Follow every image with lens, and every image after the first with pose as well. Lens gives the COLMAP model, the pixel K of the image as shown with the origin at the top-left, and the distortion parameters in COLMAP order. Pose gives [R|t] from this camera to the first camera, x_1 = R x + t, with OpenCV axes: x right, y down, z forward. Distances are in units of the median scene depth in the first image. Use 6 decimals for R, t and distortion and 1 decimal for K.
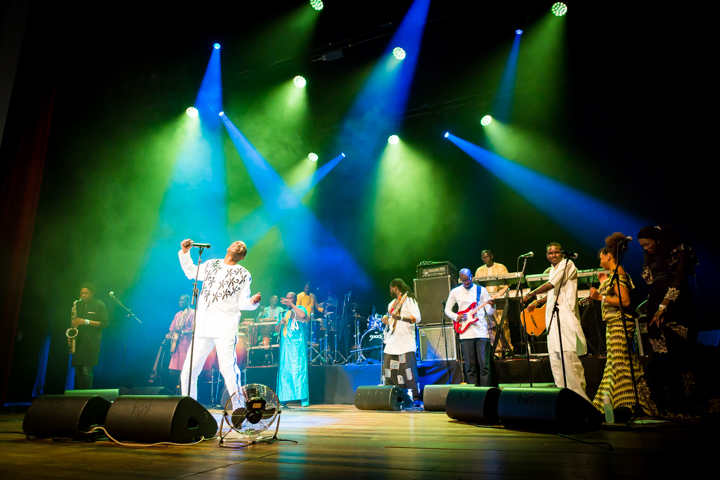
lens RADIAL K [[489.0, 0, 360.0], [0, 489.0, 240.0], [0, 0, 1]] dist [-0.027823, 0.001789]
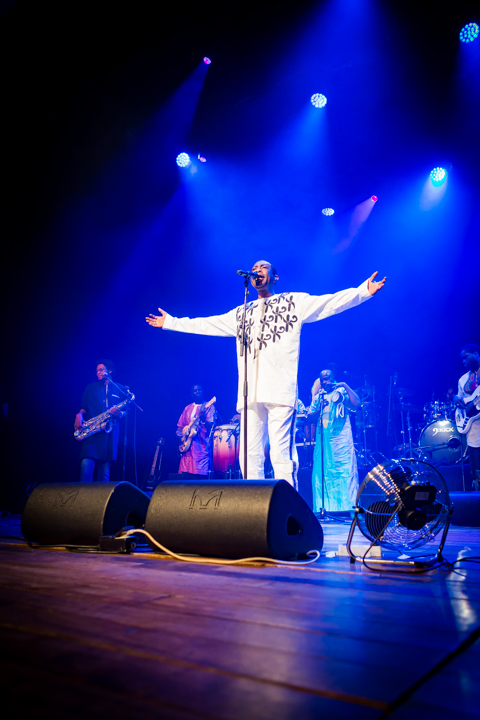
lens RADIAL K [[580.1, 0, 240.0], [0, 580.1, 360.0], [0, 0, 1]] dist [0.004731, 0.000867]
pose [[0.976229, -0.029037, -0.214787, -0.114222], [0.039592, 0.998202, 0.045005, 0.066380], [0.213094, -0.052439, 0.975623, 0.147530]]
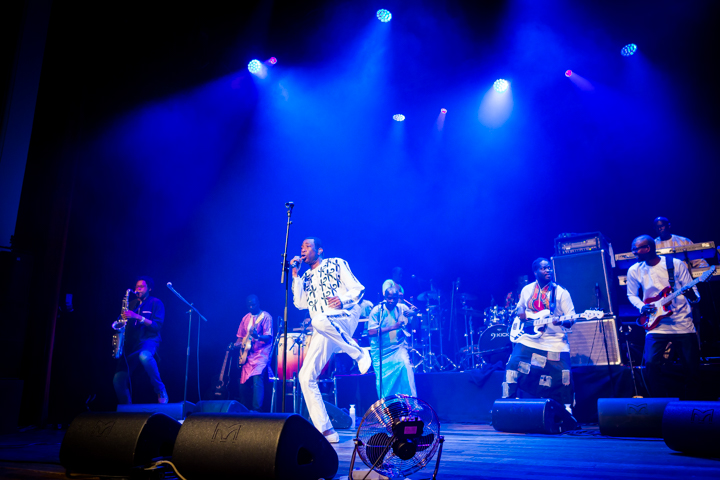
lens RADIAL K [[580.1, 0, 360.0], [0, 580.1, 240.0], [0, 0, 1]] dist [0.004731, 0.000867]
pose [[0.988474, -0.035885, -0.147073, -0.068361], [0.039207, 0.999036, 0.019746, 0.037046], [0.146223, -0.025285, 0.988928, 0.120479]]
